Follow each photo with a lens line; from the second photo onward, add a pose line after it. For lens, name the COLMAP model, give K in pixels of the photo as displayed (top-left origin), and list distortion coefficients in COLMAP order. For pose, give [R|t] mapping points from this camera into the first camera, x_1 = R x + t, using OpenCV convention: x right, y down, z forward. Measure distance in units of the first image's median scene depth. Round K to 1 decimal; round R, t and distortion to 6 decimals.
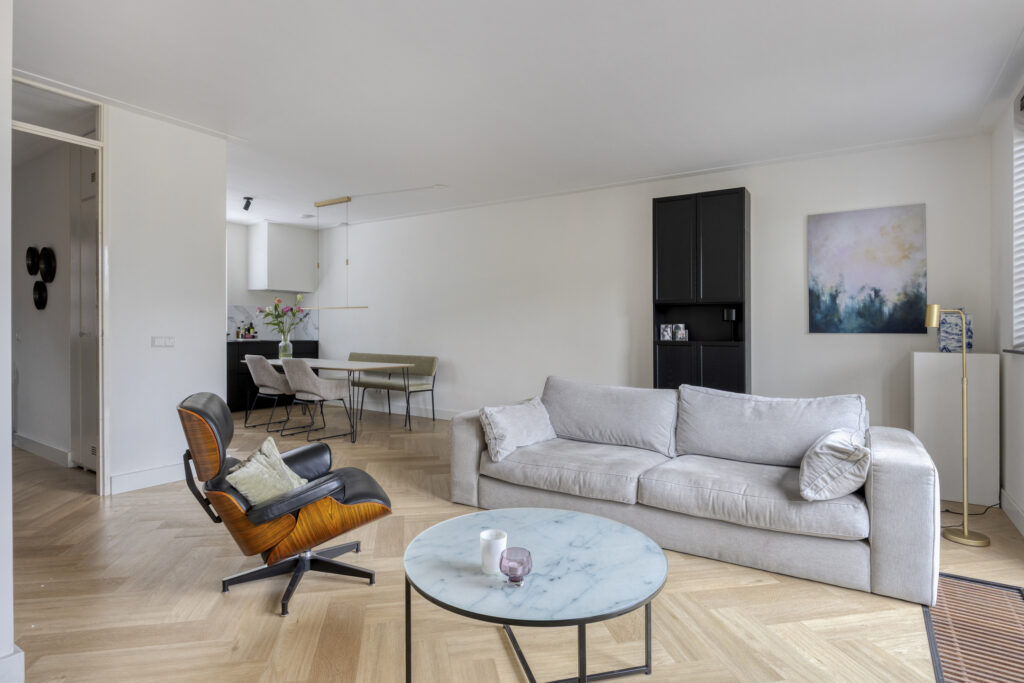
lens RADIAL K [[540.3, 0, 511.8], [0, 540.3, 328.9], [0, 0, 1]] dist [0.000062, -0.000004]
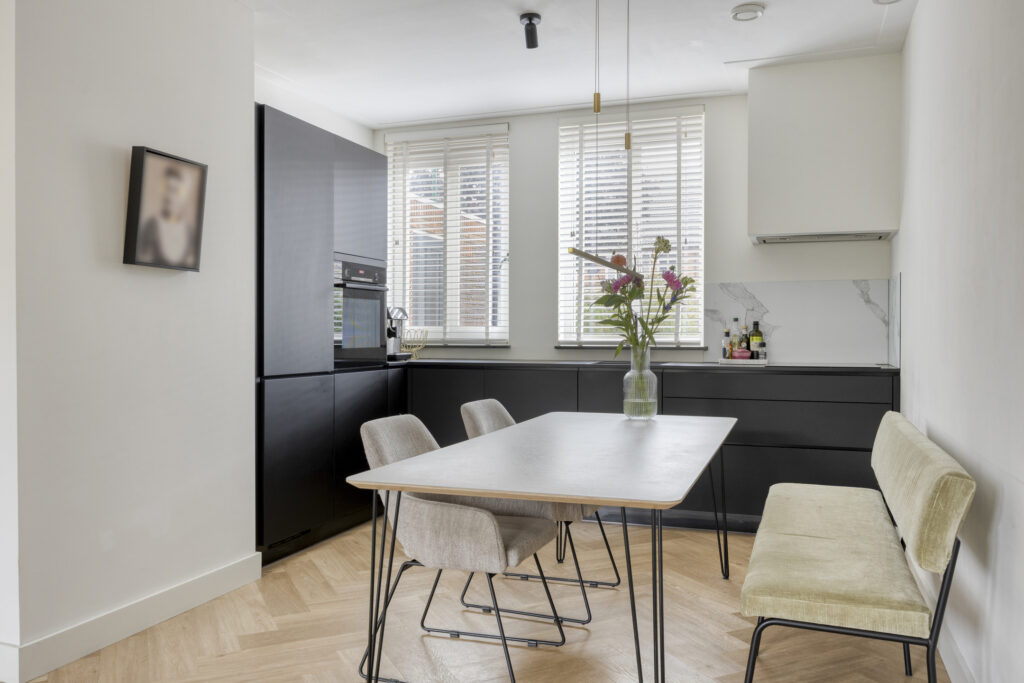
lens RADIAL K [[804.2, 0, 512.0], [0, 804.2, 341.5], [0, 0, 1]] dist [0.000445, 0.000323]
pose [[0.237310, 0.003274, -0.971428, 0.097504], [-0.001878, 0.999994, 0.002911, 0.003198], [0.971432, 0.001133, 0.237315, 0.776985]]
